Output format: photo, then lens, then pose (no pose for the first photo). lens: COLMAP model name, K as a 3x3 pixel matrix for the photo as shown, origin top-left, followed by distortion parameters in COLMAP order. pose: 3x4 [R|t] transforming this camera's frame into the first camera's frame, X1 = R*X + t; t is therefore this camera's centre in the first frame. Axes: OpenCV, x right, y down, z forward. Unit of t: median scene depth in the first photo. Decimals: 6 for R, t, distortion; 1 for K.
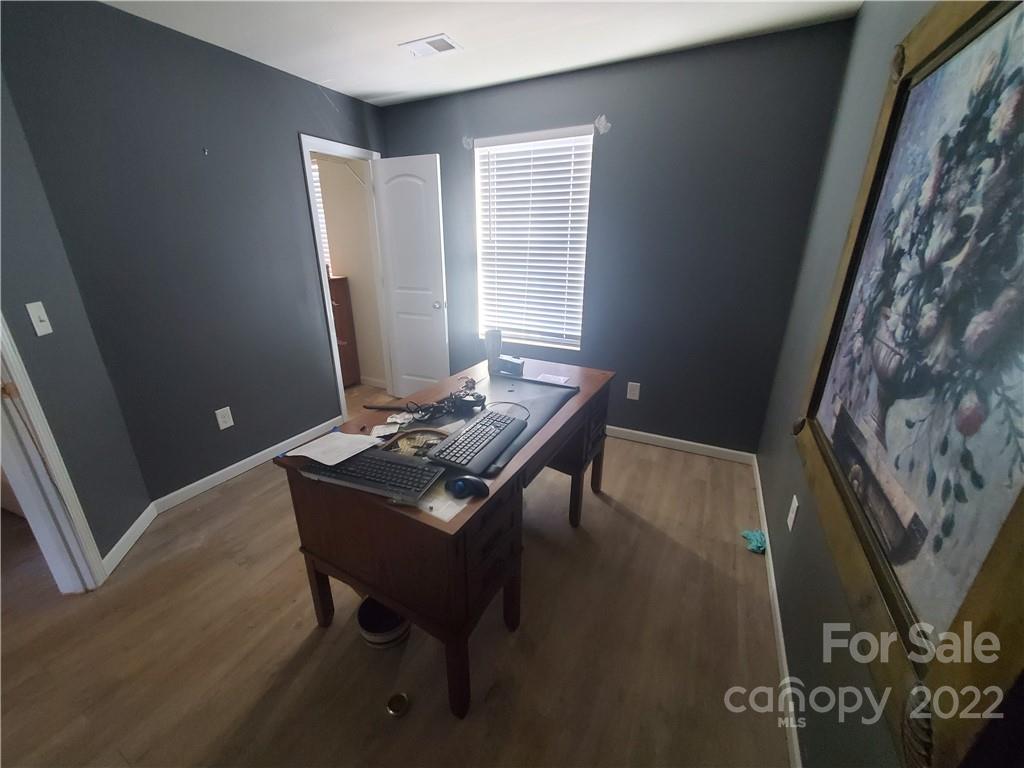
lens RADIAL K [[408.8, 0, 508.5], [0, 408.8, 382.1], [0, 0, 1]] dist [-0.004045, -0.000142]
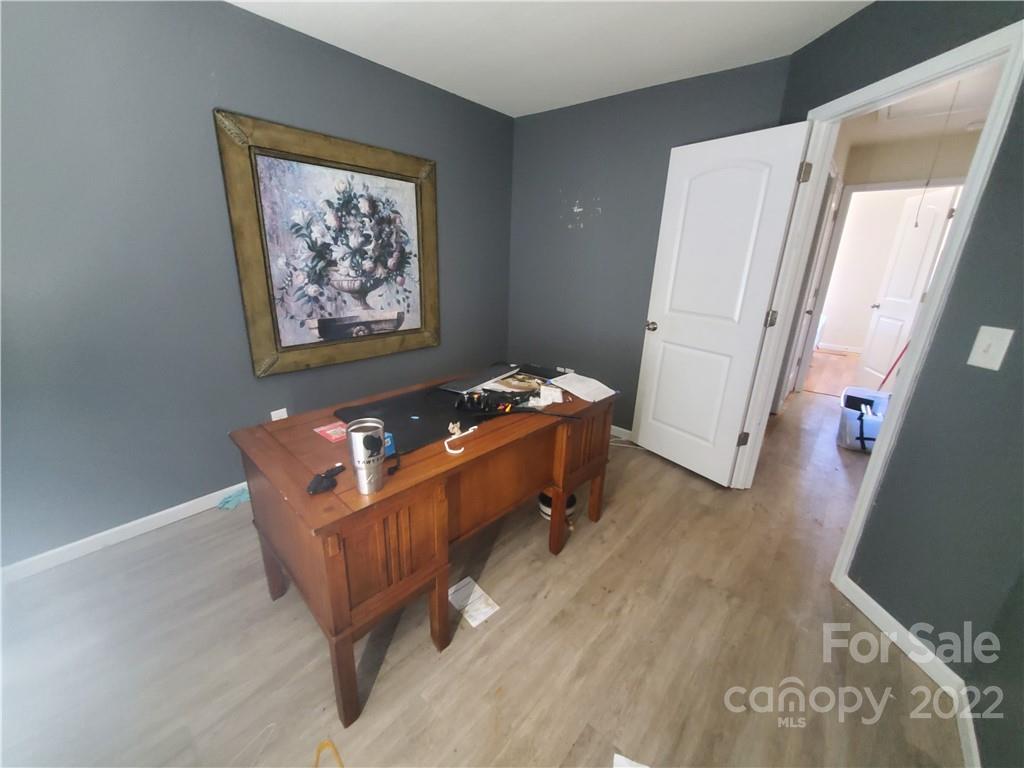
lens RADIAL K [[408.8, 0, 507.8], [0, 408.8, 384.6], [0, 0, 1]] dist [-0.004045, -0.000142]
pose [[-0.968988, -0.098043, 0.226828, -0.758767], [0.058627, 0.800503, 0.596454, -1.088883], [-0.240054, 0.591255, -0.769929, 3.262398]]
